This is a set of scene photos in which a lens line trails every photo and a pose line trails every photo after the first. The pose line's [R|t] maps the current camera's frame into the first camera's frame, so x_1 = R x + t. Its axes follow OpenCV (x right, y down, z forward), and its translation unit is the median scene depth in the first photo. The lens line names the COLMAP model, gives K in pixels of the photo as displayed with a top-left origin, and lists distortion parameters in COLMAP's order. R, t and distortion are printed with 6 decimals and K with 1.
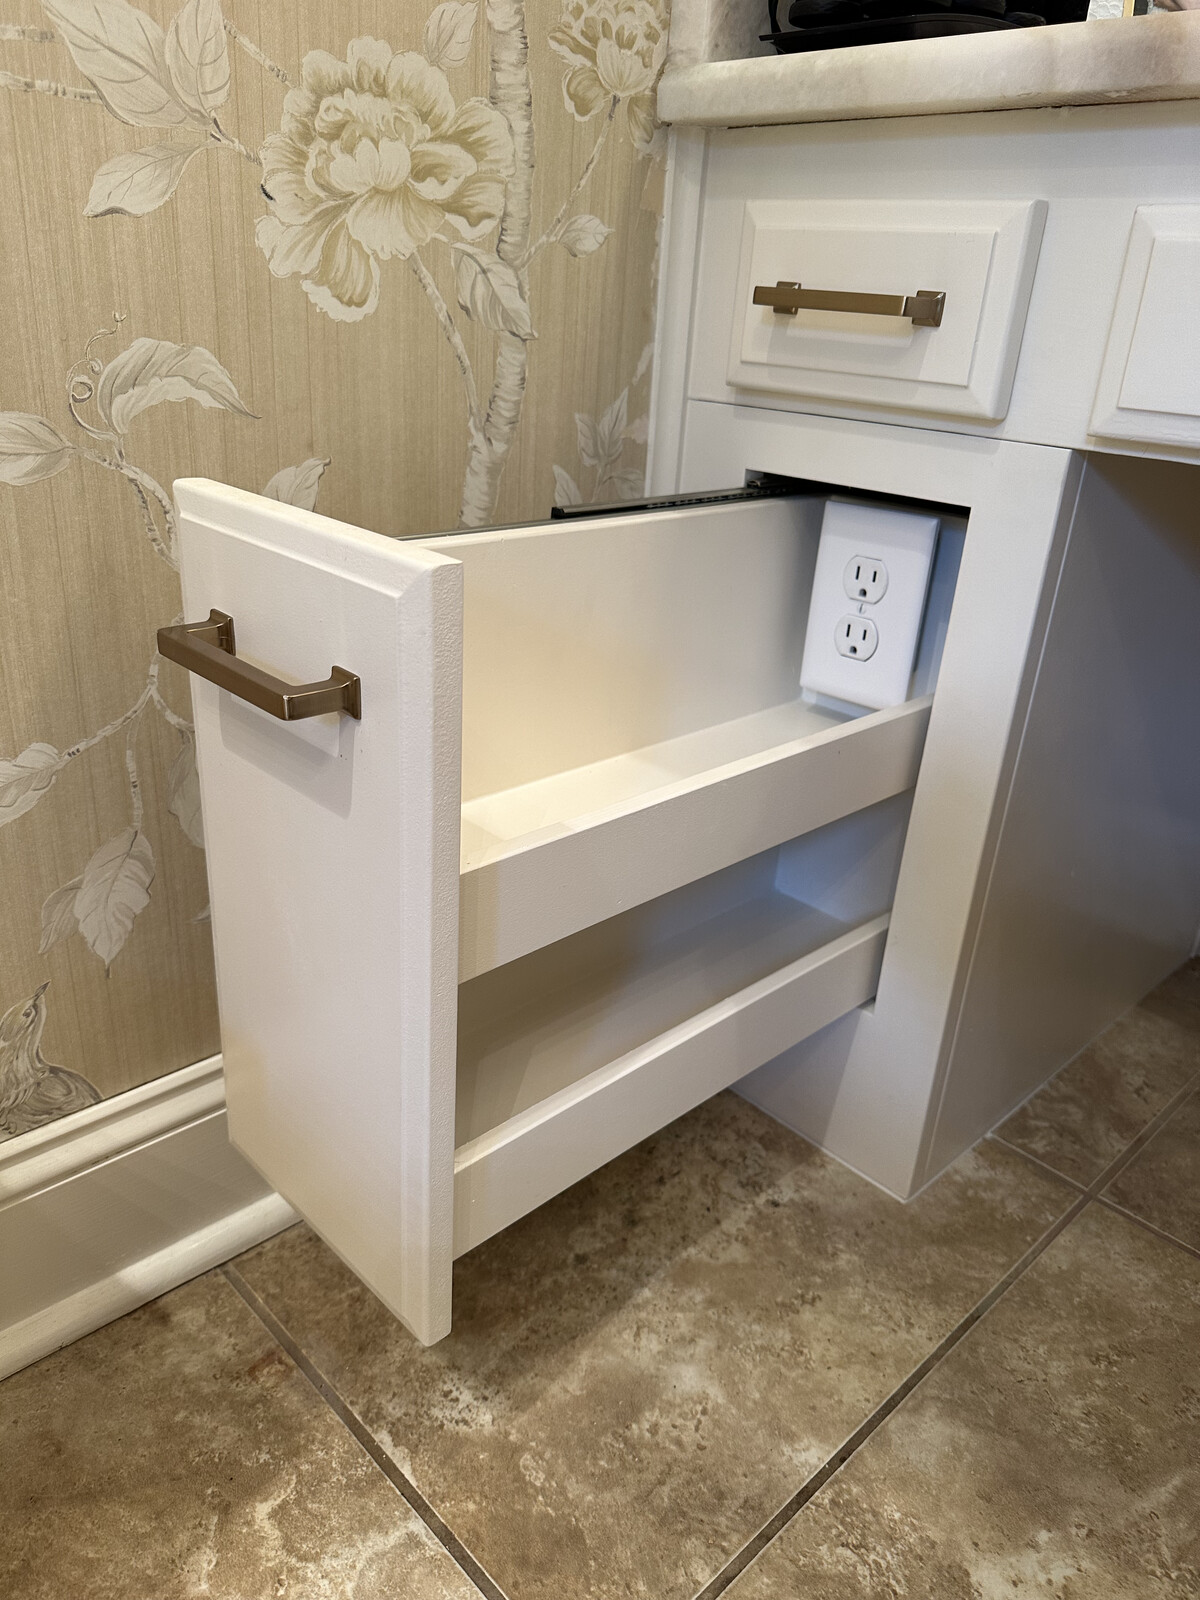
lens RADIAL K [[1124.9, 0, 588.4], [0, 1124.9, 801.8], [0, 0, 1]] dist [0.008980, -0.034725]
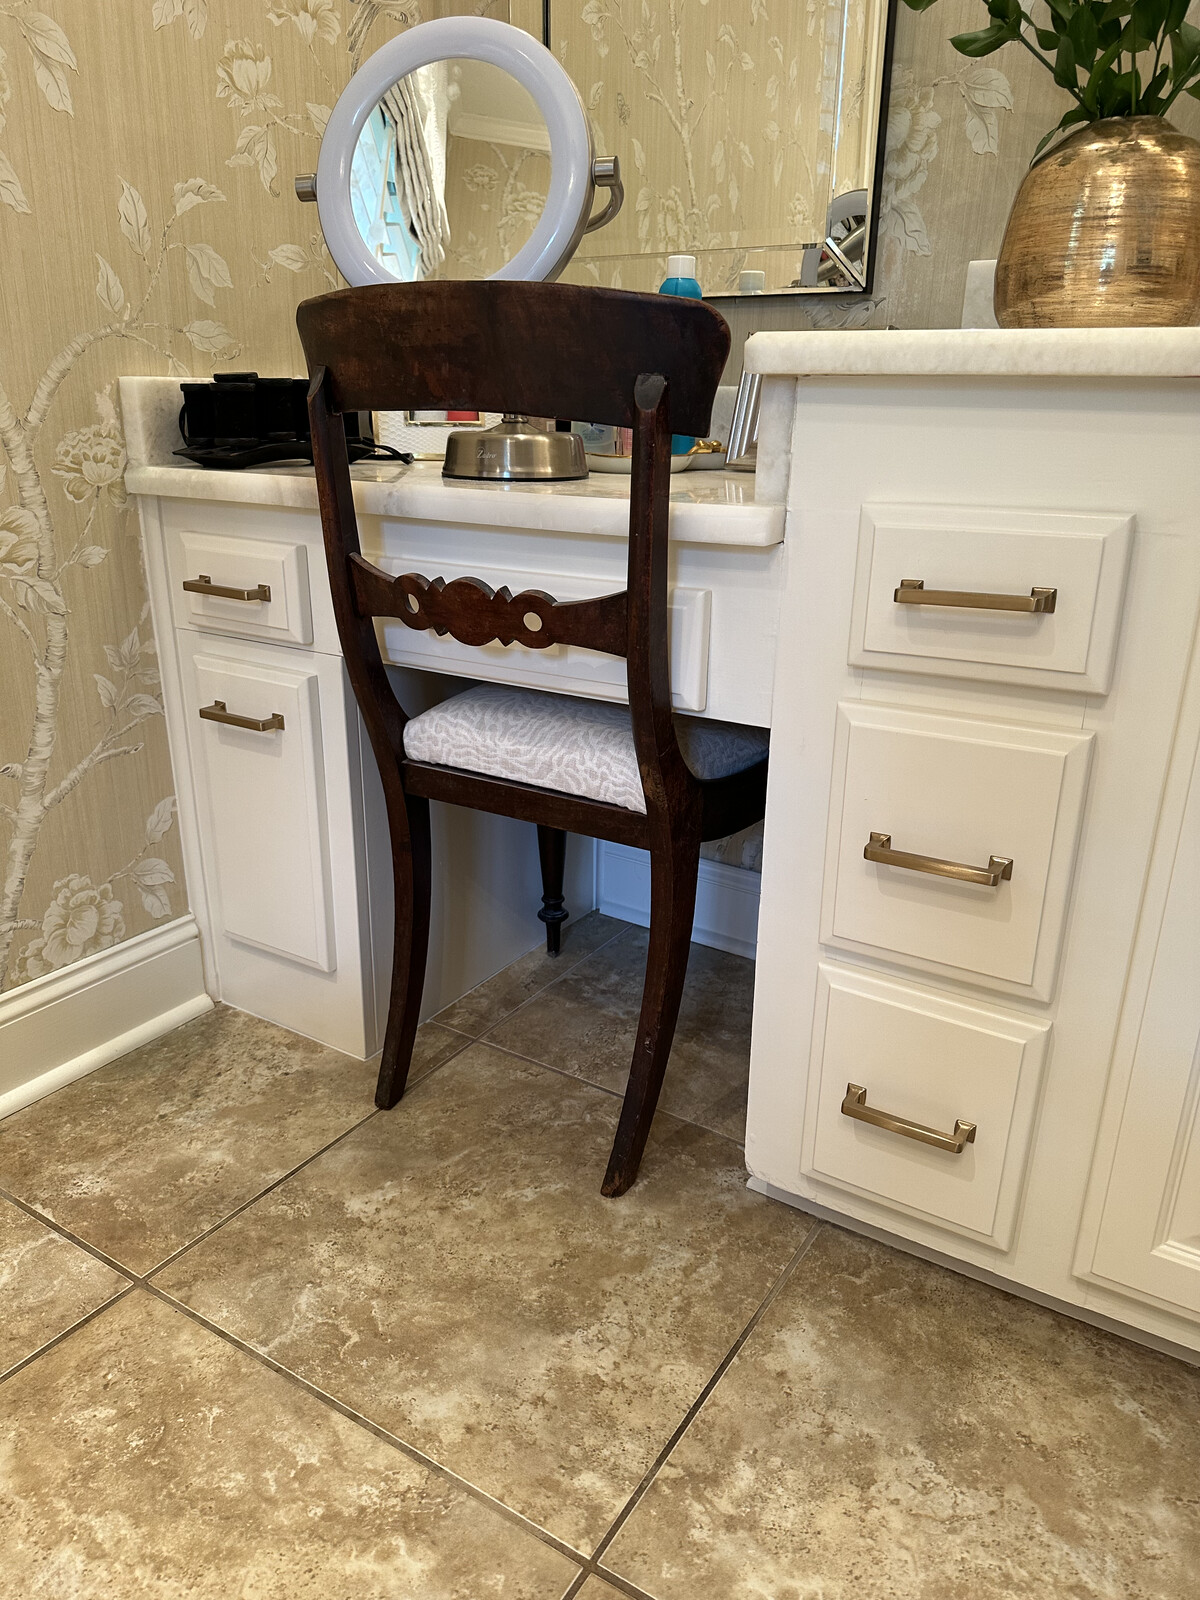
lens RADIAL K [[1124.9, 0, 616.7], [0, 1124.9, 787.6], [0, 0, 1]] dist [0.008980, -0.034725]
pose [[0.966423, -0.122113, 0.226087, 0.380416], [0.136975, 0.989250, -0.051201, 0.092665], [-0.217404, 0.080450, 0.972761, -1.001469]]
